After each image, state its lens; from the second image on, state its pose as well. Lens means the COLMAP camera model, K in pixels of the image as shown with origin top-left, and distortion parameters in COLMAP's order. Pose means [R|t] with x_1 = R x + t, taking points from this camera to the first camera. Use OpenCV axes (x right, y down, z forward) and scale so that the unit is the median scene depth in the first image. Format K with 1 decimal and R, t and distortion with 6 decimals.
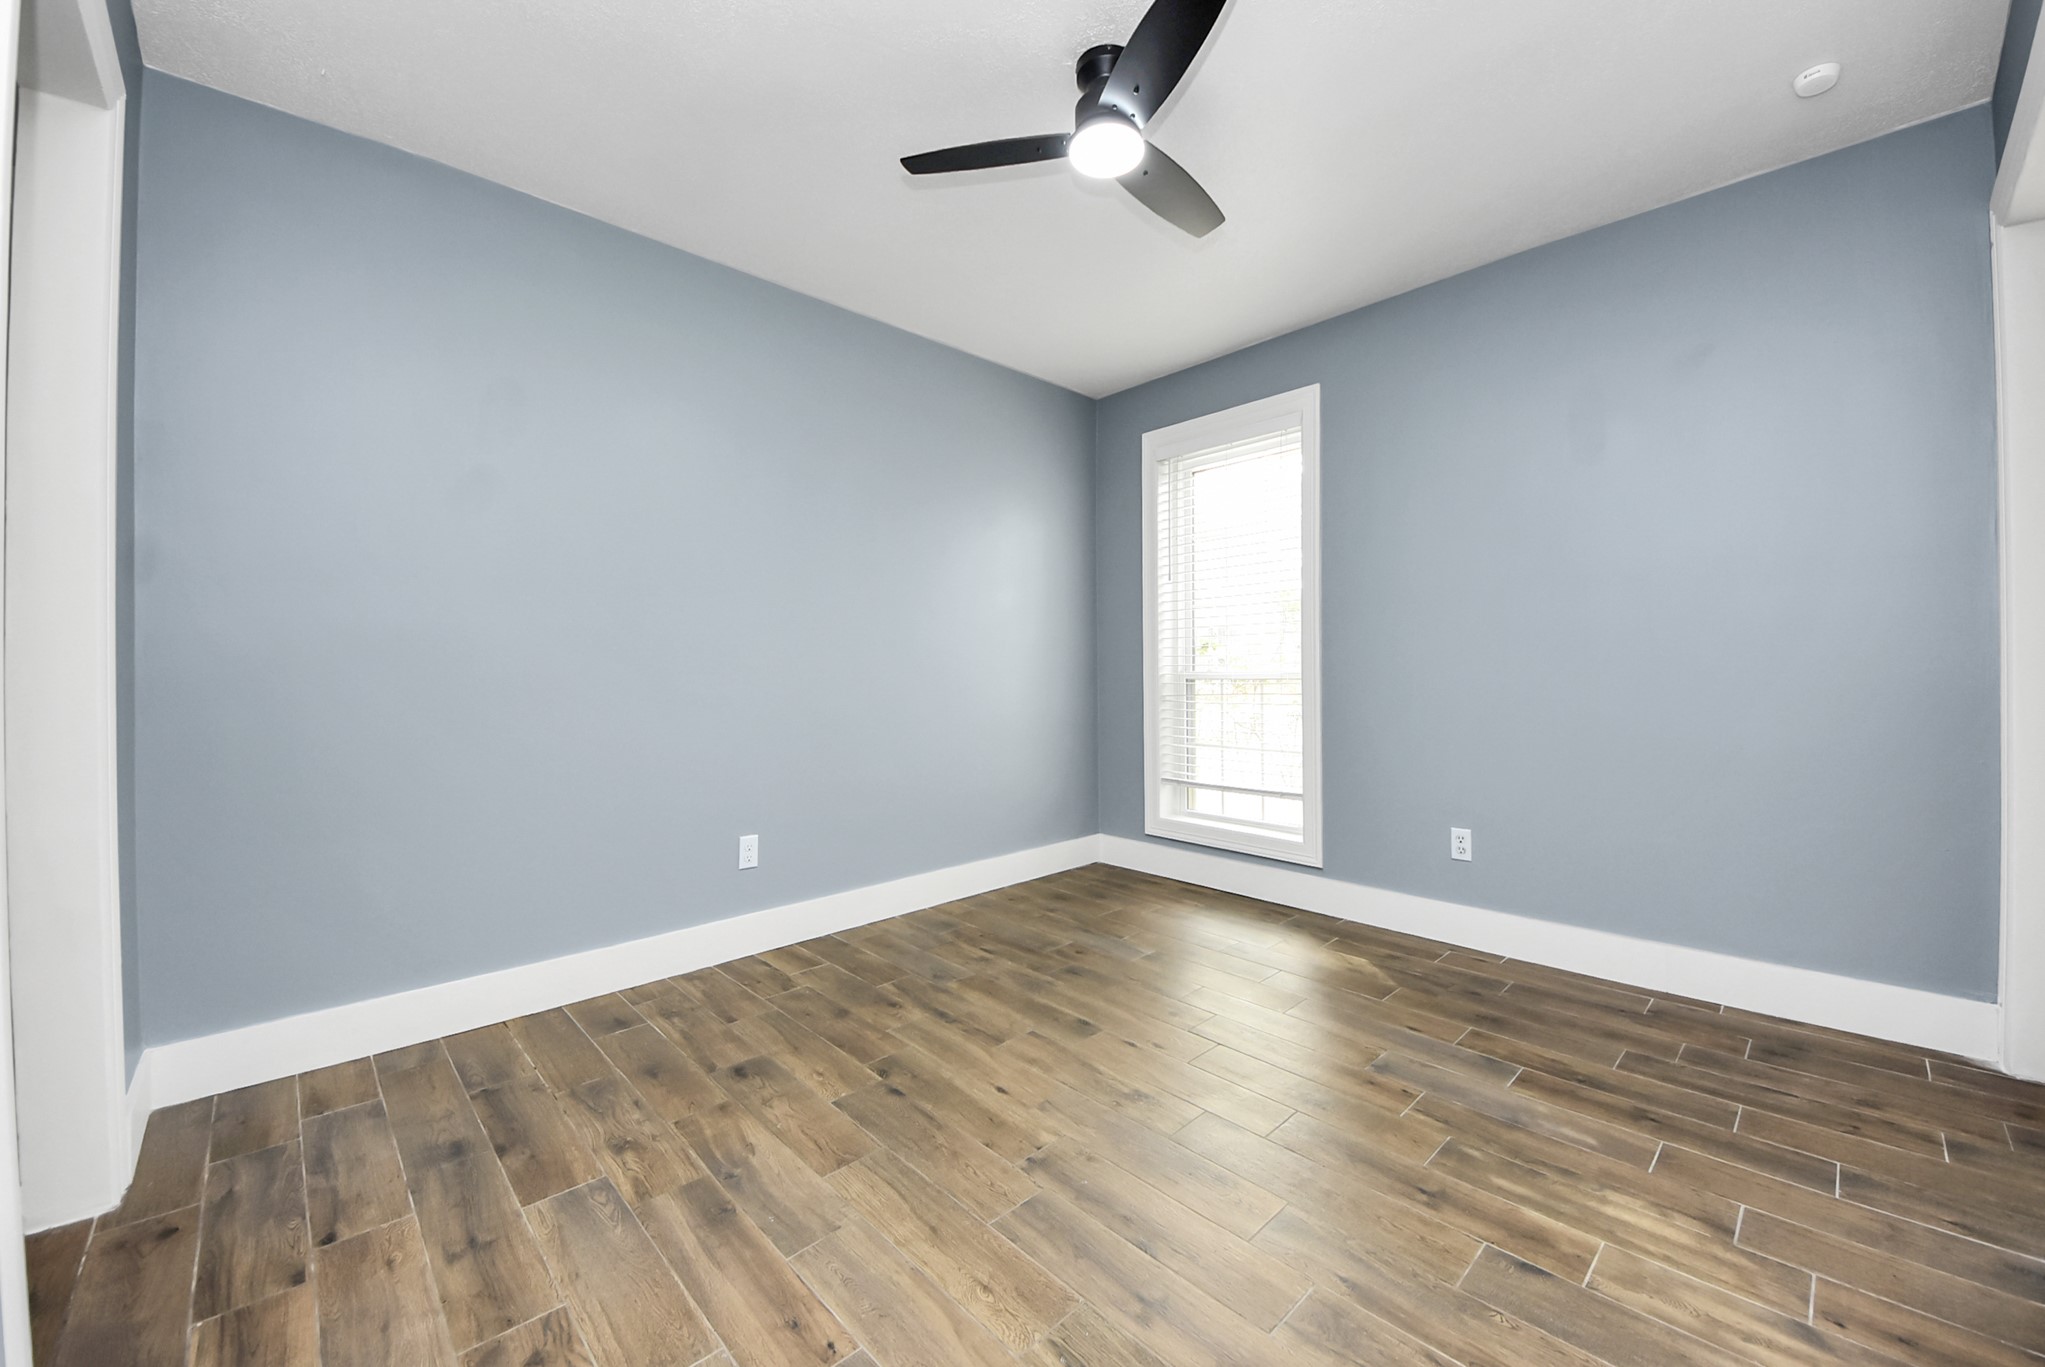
lens RADIAL K [[828.0, 0, 1016.3], [0, 828.0, 678.8], [0, 0, 1]] dist [0.002309, -0.003269]
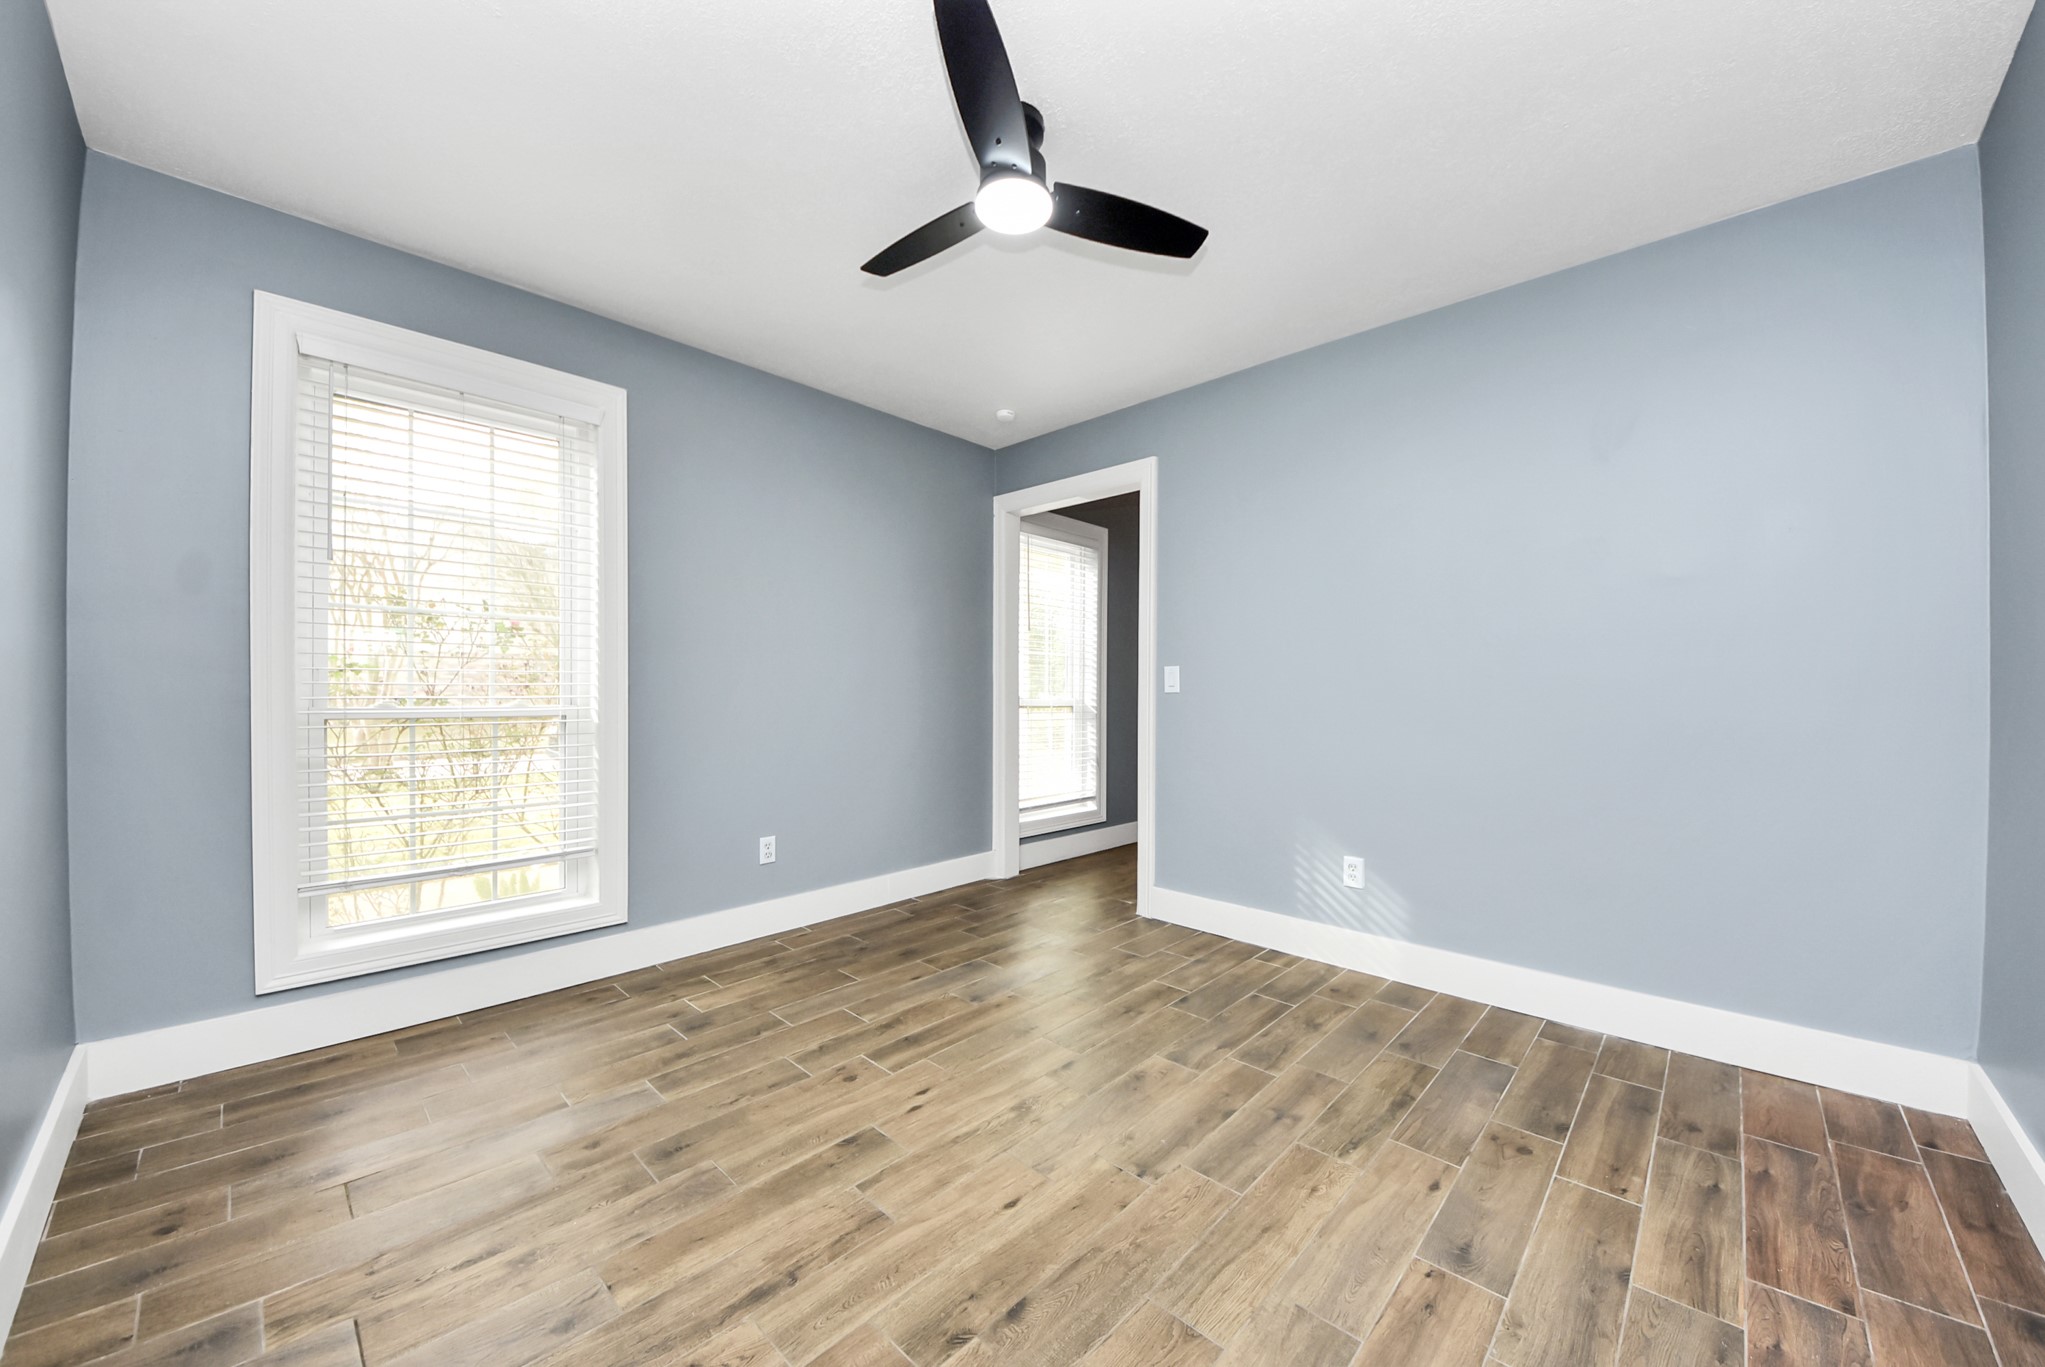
lens RADIAL K [[724.2, 0, 1017.2], [0, 724.2, 680.8], [0, 0, 1]] dist [0.001834, -0.005343]
pose [[-0.067864, 0.008233, 0.997661, -0.669941], [0.009746, 0.999924, -0.007588, -0.041591], [-0.997647, 0.009208, -0.067940, 0.888412]]
